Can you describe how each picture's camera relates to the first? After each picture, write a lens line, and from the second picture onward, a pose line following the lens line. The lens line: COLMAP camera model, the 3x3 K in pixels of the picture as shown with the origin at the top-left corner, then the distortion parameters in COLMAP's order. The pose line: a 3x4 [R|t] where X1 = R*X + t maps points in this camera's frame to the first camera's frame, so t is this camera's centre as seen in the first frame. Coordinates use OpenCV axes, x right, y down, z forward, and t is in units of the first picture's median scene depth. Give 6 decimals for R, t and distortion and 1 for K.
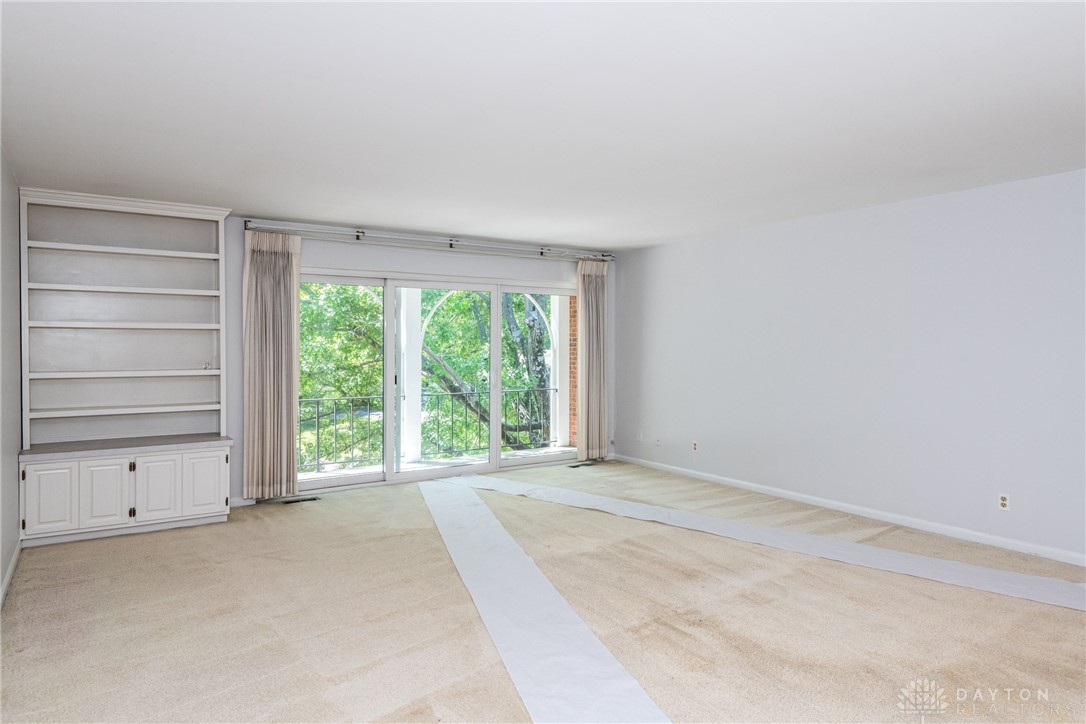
lens RADIAL K [[673.6, 0, 568.6], [0, 673.6, 342.2], [0, 0, 1]] dist [0.035410, -0.027752]
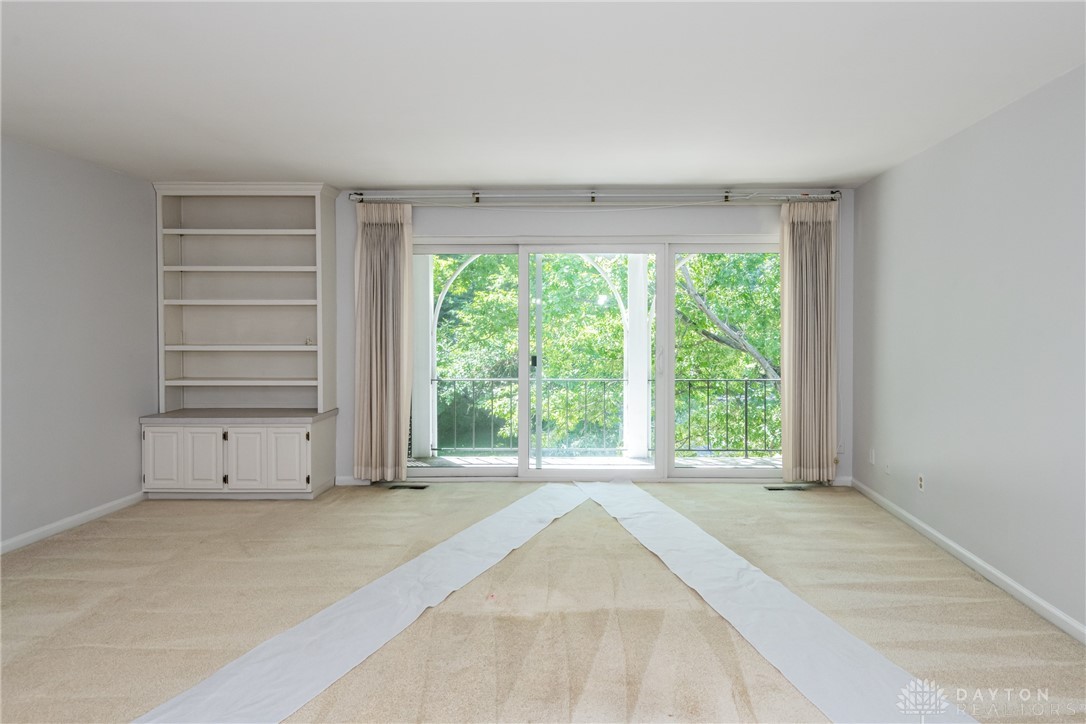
lens RADIAL K [[740.6, 0, 602.3], [0, 740.6, 317.3], [0, 0, 1]] dist [0.041648, -0.031850]
pose [[0.818234, -0.001428, -0.574884, 0.455641], [0.002812, 0.999995, 0.001519, -0.001701], [0.574879, -0.002860, 0.818233, 0.348825]]
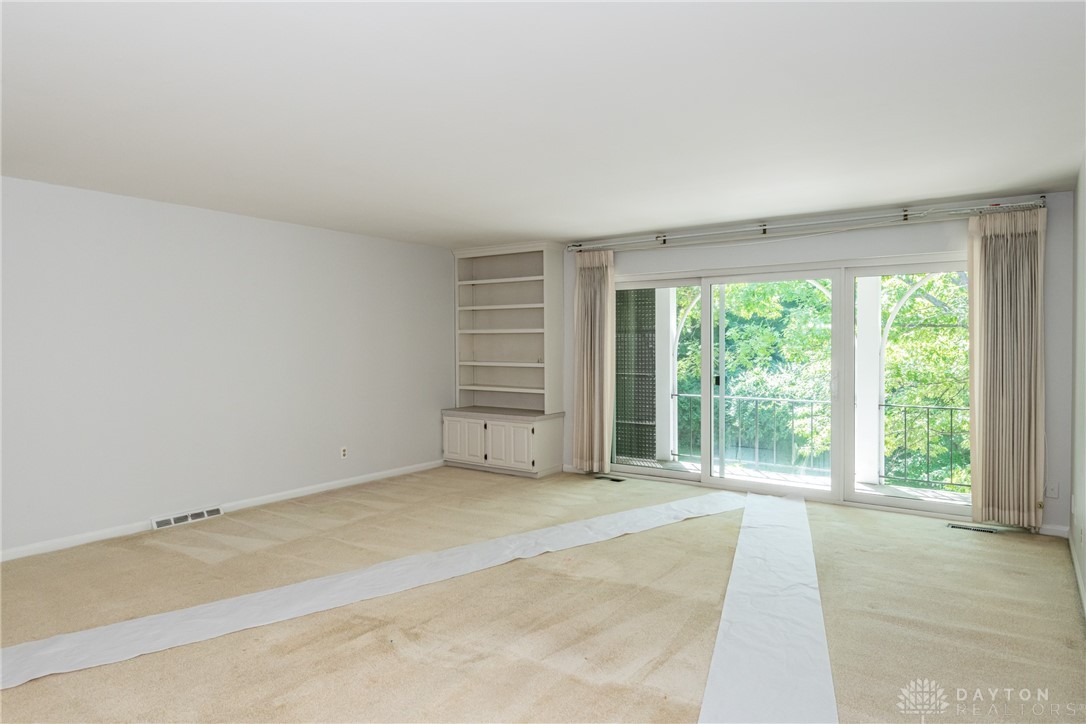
lens RADIAL K [[686.5, 0, 544.8], [0, 686.5, 331.3], [0, 0, 1]] dist [0.038470, -0.031575]
pose [[0.342523, -0.015142, -0.939387, 0.739800], [0.006931, 0.999884, -0.013590, -0.003441], [0.939484, -0.001856, 0.342588, 0.546351]]
